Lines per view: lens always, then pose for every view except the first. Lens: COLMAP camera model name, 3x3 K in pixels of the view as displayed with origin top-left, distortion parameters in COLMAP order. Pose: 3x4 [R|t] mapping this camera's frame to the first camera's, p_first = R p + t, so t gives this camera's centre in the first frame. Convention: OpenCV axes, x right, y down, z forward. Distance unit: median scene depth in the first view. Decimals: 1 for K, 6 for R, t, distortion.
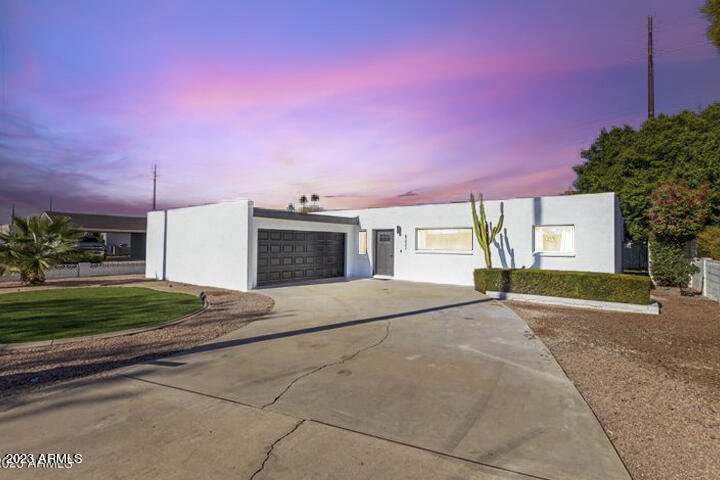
lens RADIAL K [[341.8, 0, 360.7], [0, 341.8, 242.7], [0, 0, 1]] dist [0.007660, 0.000842]
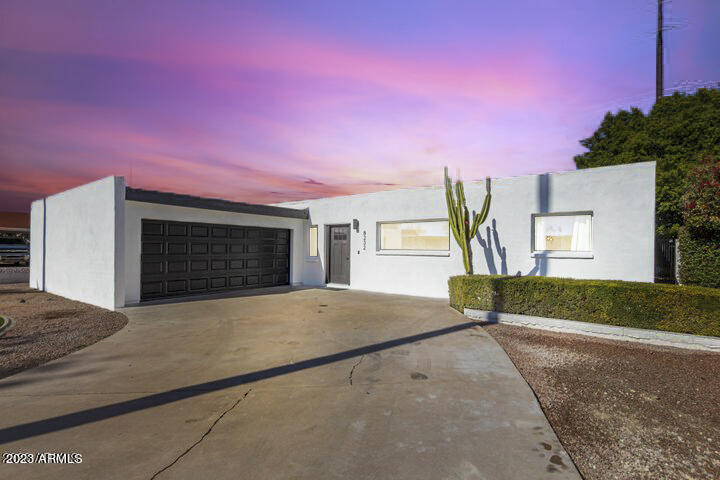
lens RADIAL K [[342.8, 0, 359.4], [0, 342.8, 247.6], [0, 0, 1]] dist [0.007562, -0.000143]
pose [[0.999817, -0.000697, 0.019106, 0.105033], [0.000689, 1.000000, 0.000400, 0.013812], [-0.019106, -0.000387, 0.999817, 0.236715]]
